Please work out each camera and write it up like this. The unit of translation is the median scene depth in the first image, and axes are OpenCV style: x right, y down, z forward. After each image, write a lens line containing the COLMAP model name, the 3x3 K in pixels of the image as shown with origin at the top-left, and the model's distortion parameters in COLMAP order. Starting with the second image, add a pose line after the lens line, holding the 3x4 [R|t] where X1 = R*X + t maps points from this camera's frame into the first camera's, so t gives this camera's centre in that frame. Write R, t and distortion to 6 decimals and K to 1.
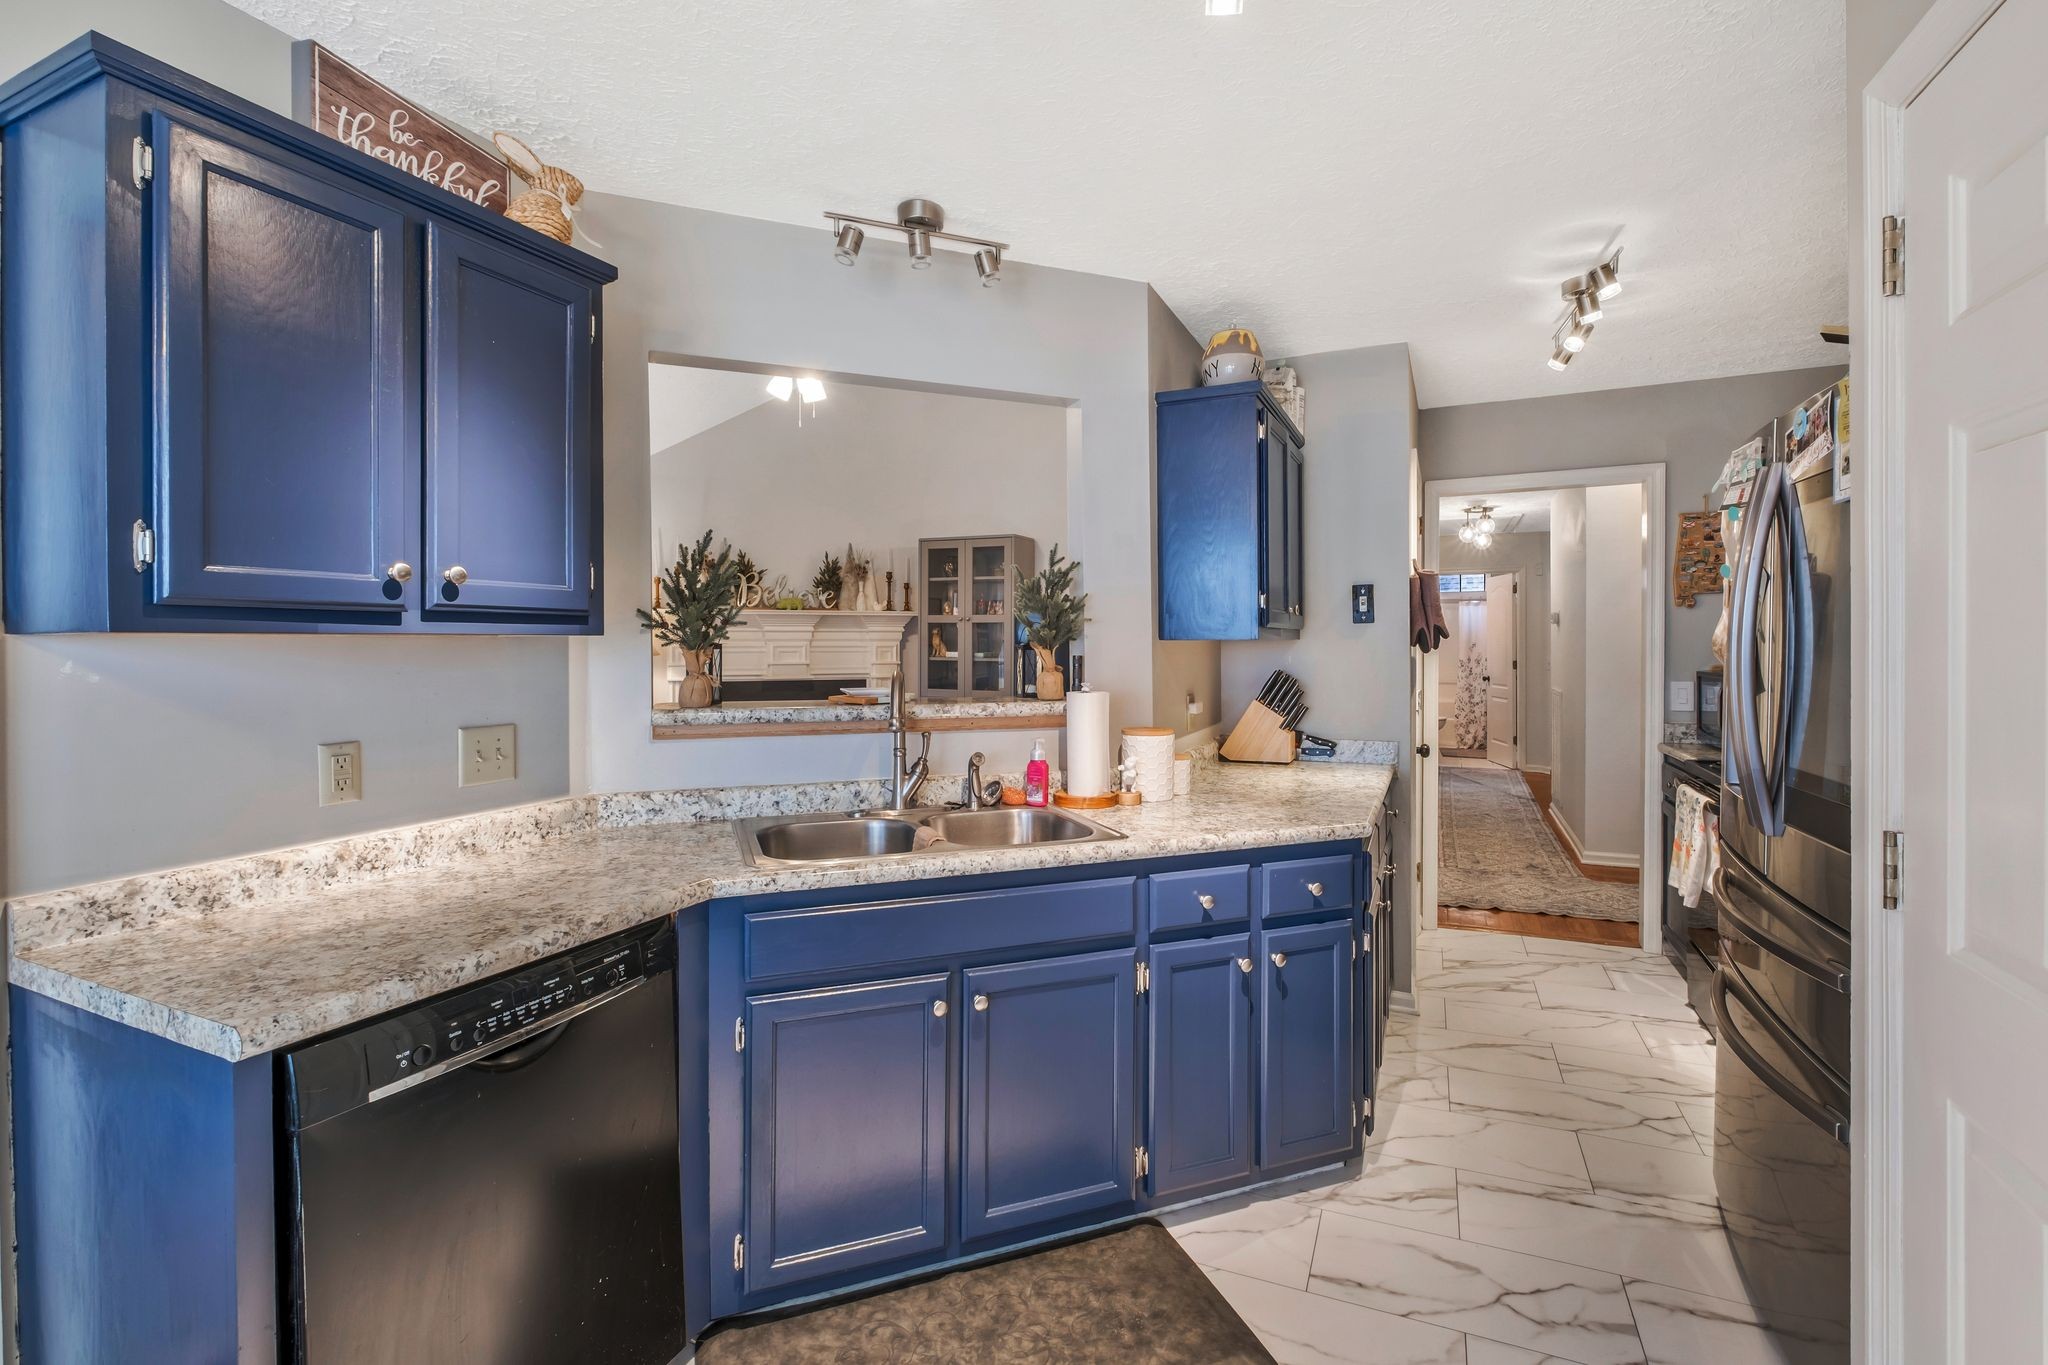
lens RADIAL K [[921.3, 0, 1027.7], [0, 921.3, 647.4], [0, 0, 1]] dist [-0.001321, -0.000258]
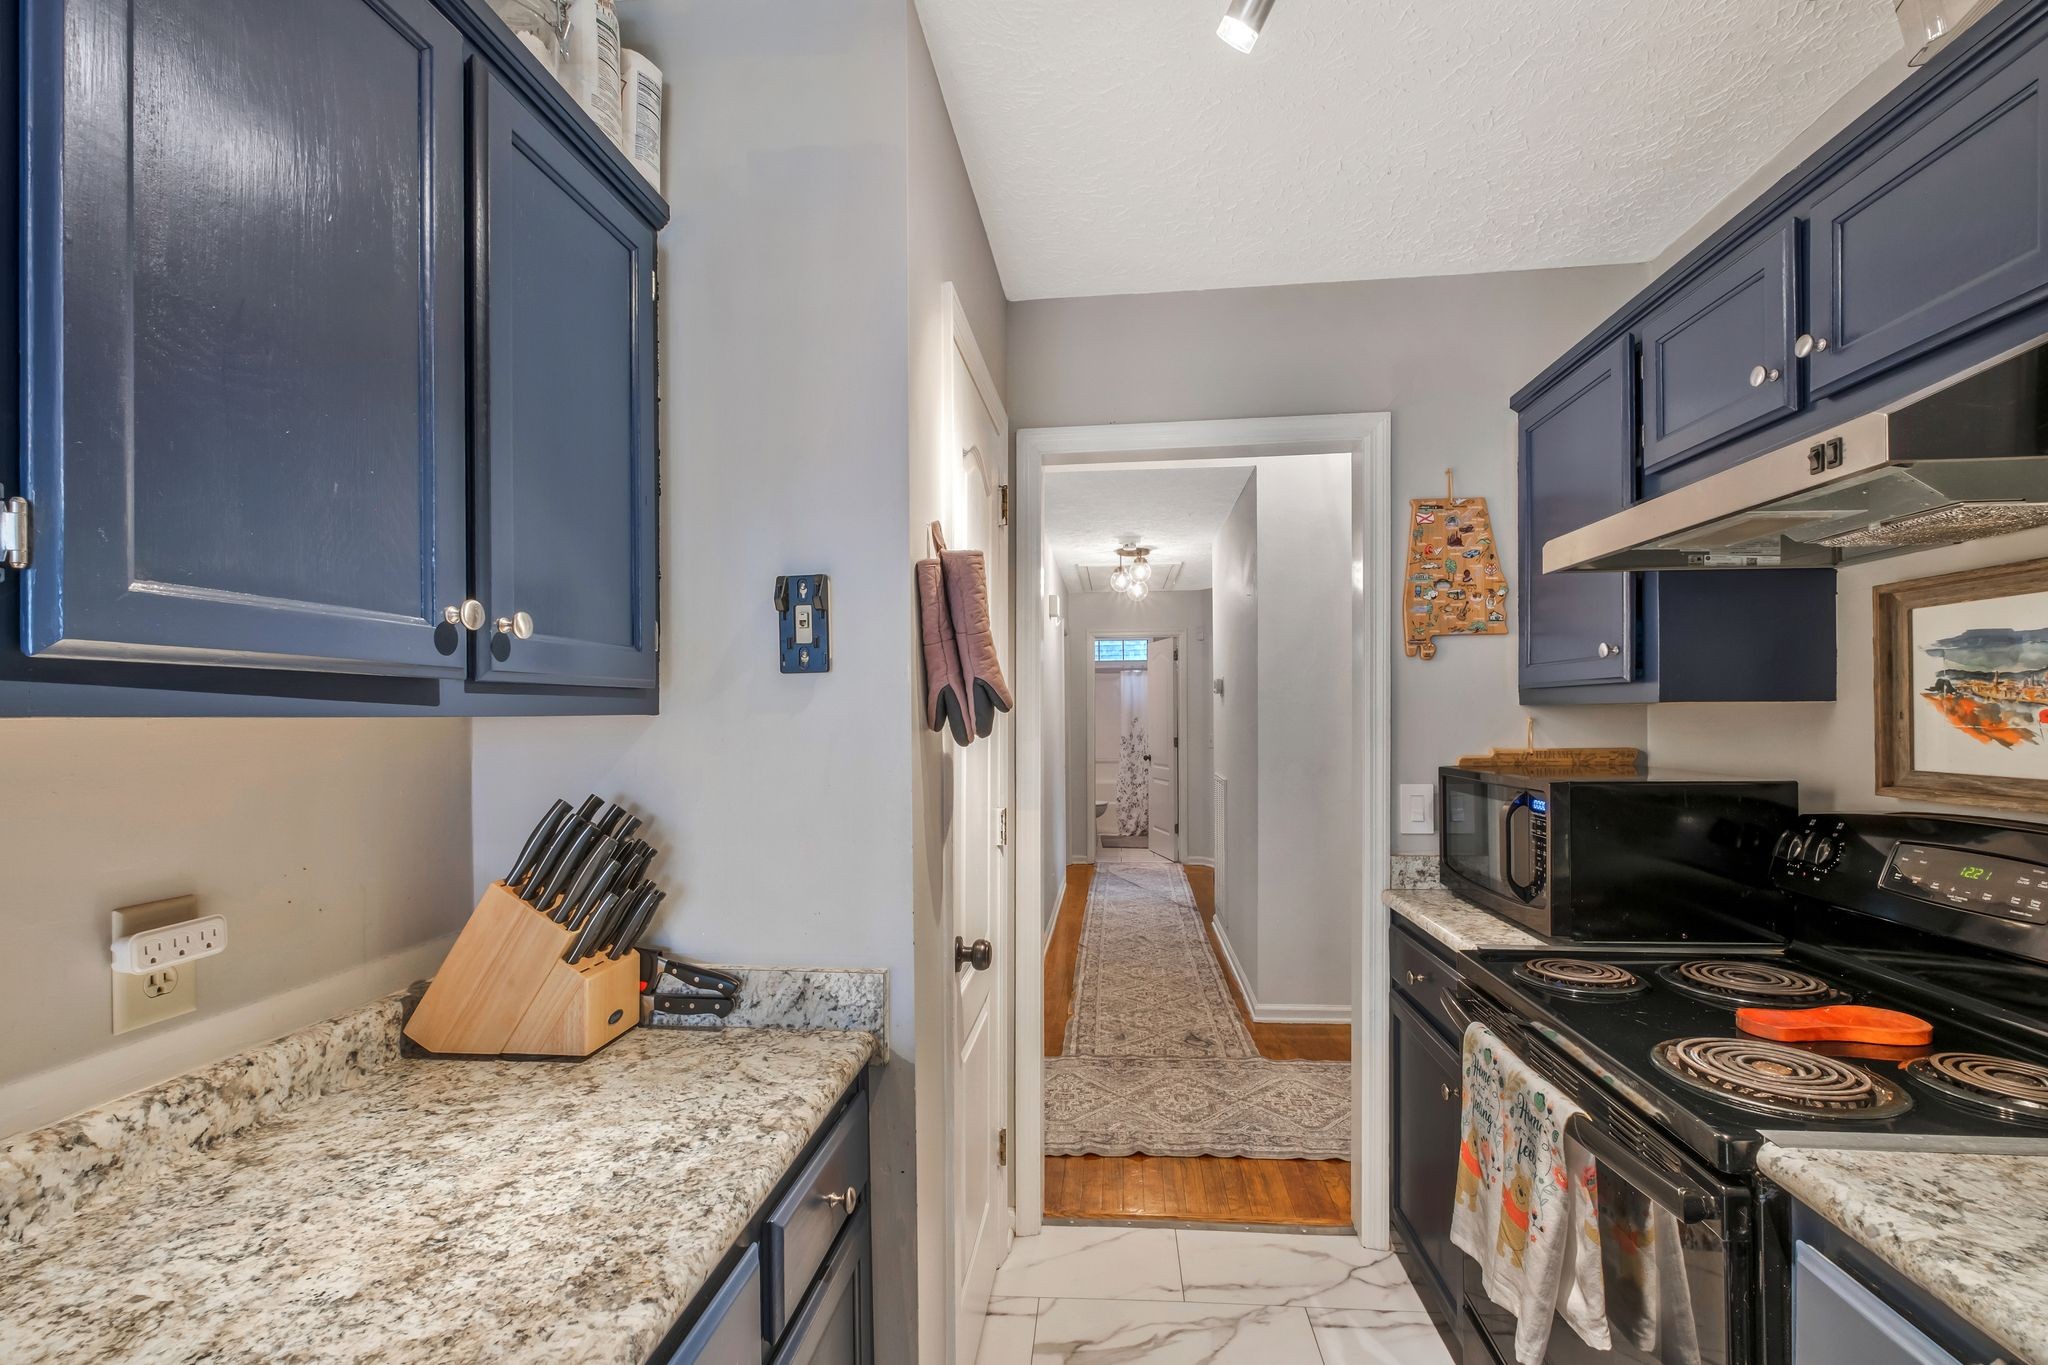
lens RADIAL K [[910.4, 0, 1028.8], [0, 910.4, 725.4], [0, 0, 1]] dist [-0.000028, 0.000275]
pose [[0.949144, -0.006286, 0.314780, 0.292861], [0.005013, 0.999976, 0.004855, -0.004472], [-0.314803, -0.003030, 0.949152, 0.526716]]
